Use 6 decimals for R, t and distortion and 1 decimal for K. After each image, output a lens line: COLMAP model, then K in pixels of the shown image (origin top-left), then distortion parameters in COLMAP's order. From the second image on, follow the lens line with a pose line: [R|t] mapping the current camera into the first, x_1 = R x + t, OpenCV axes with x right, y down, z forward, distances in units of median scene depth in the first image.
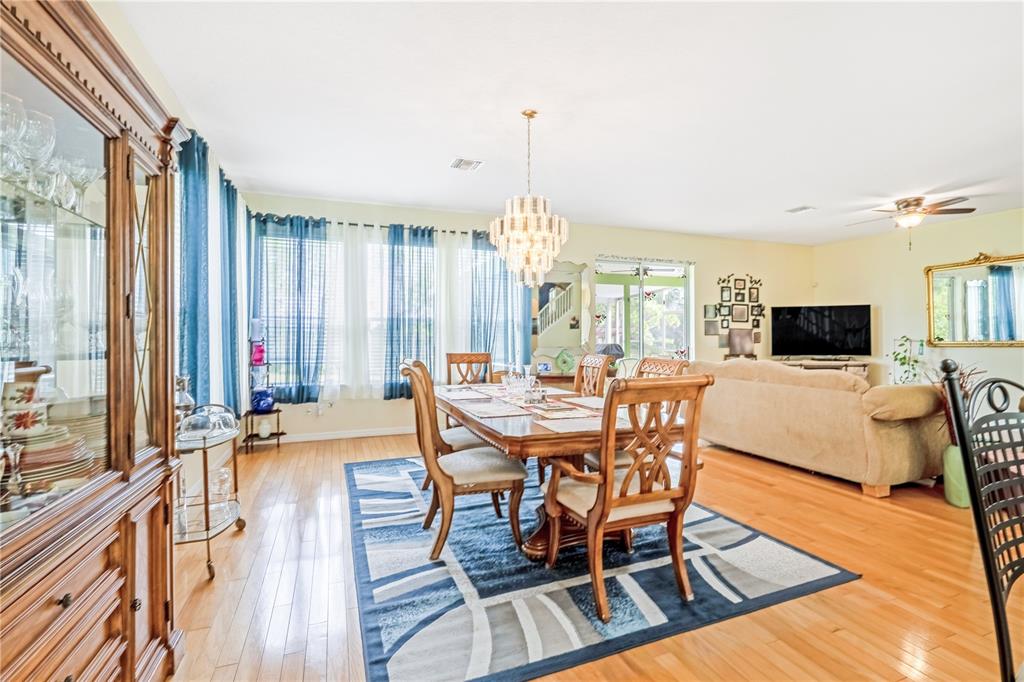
lens RADIAL K [[472.7, 0, 516.8], [0, 472.7, 338.5], [0, 0, 1]] dist [-0.008494, -0.000512]
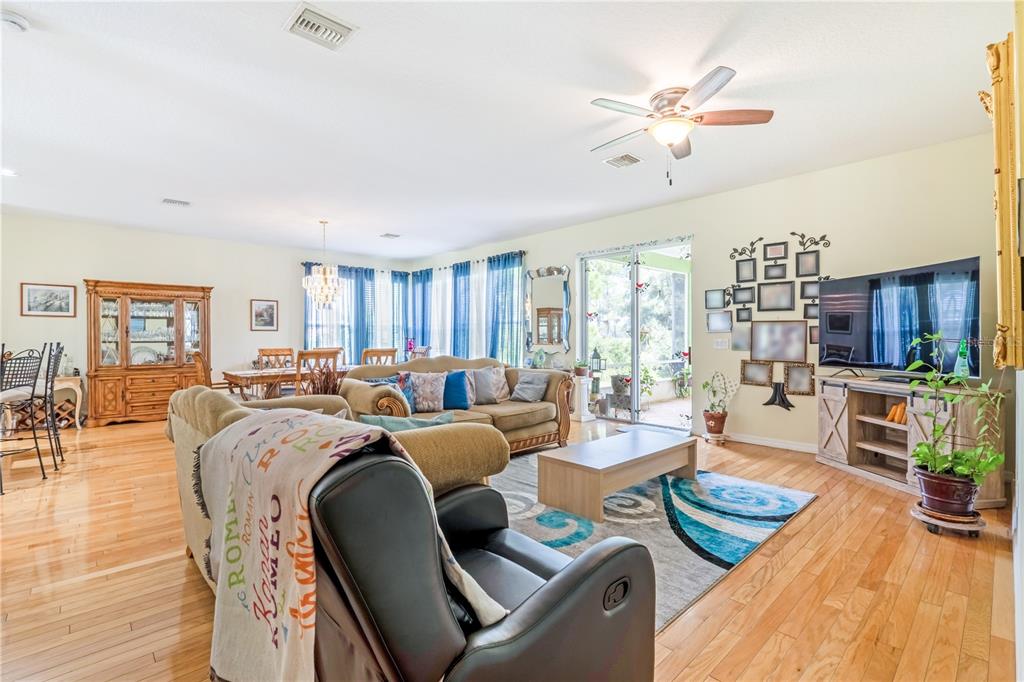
lens RADIAL K [[472.7, 0, 510.4], [0, 472.7, 341.8], [0, 0, 1]] dist [-0.008494, -0.000512]
pose [[0.377261, 0.008233, -0.926070, 1.273005], [0.002962, 0.999945, 0.010097, -0.000334], [0.926102, -0.006552, 0.377216, 0.585510]]
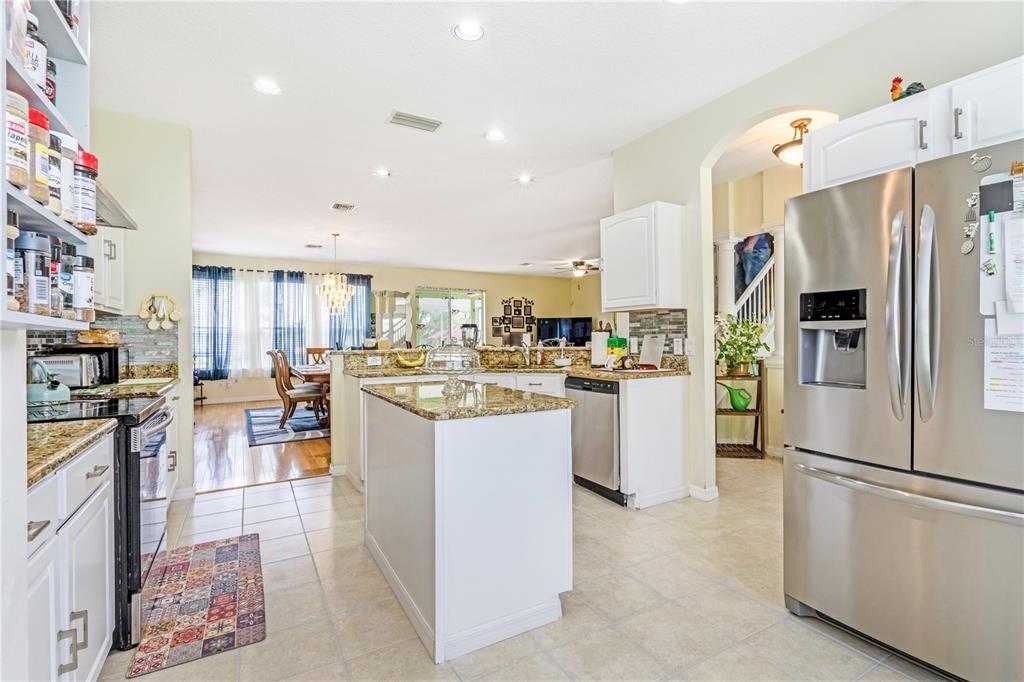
lens RADIAL K [[472.7, 0, 515.7], [0, 472.7, 338.3], [0, 0, 1]] dist [-0.008494, -0.000512]
pose [[0.986279, -0.007346, 0.164926, 0.283854], [0.007860, 0.999966, -0.002469, 0.004221], [-0.164902, 0.003731, 0.986303, -0.745081]]
